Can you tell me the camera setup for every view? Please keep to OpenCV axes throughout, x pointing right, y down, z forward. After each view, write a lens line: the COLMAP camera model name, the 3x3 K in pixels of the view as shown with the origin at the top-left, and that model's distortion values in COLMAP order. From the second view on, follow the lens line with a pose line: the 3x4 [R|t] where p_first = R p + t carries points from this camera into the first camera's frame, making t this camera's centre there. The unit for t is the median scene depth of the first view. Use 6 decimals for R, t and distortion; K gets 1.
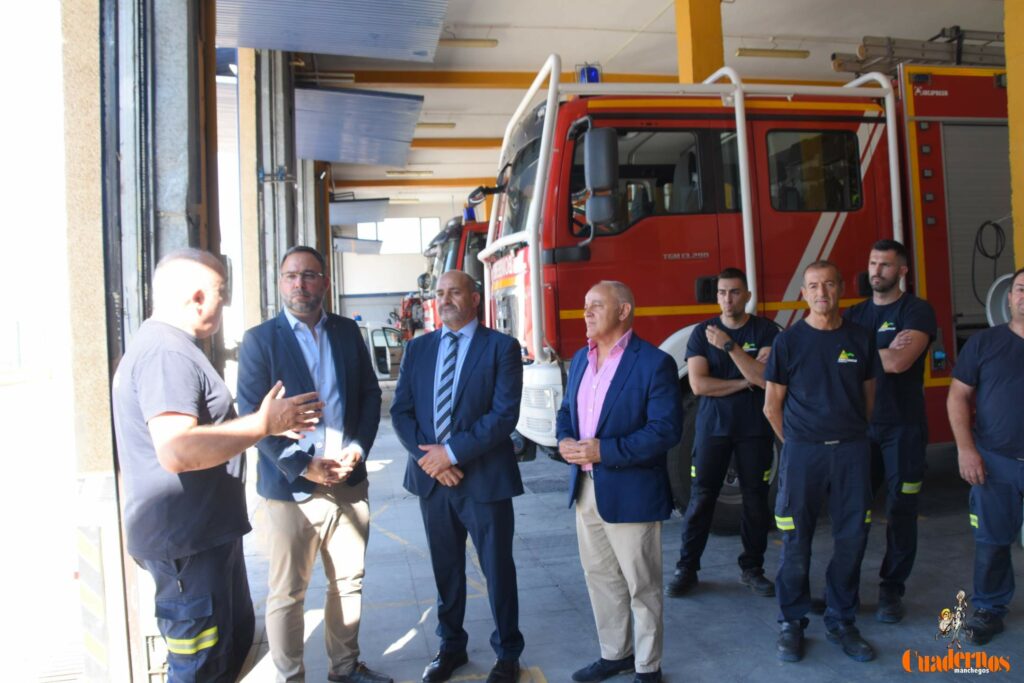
lens RADIAL K [[786.8, 0, 490.8], [0, 786.8, 340.2], [0, 0, 1]] dist [-0.163762, 0.109006]
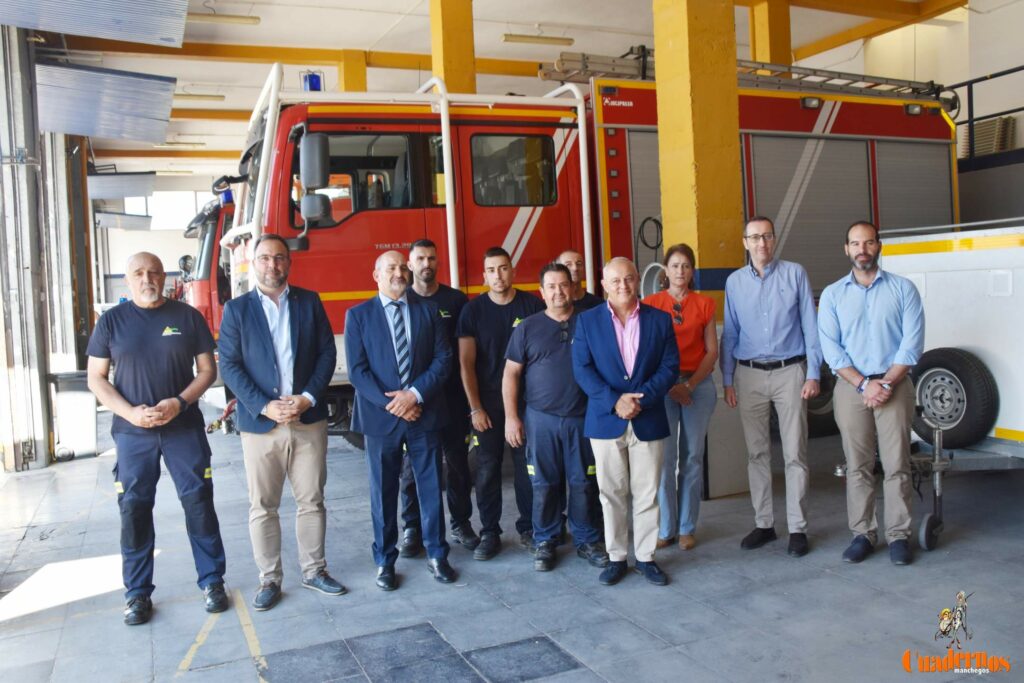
lens RADIAL K [[888.9, 0, 512.0], [0, 888.9, 341.5], [0, 0, 1]] dist [-0.152011, 0.152197]
pose [[0.973251, -0.015349, 0.229229, 0.111335], [0.010310, 0.999679, 0.023163, 0.003070], [-0.229511, -0.020180, 0.973097, -0.283769]]
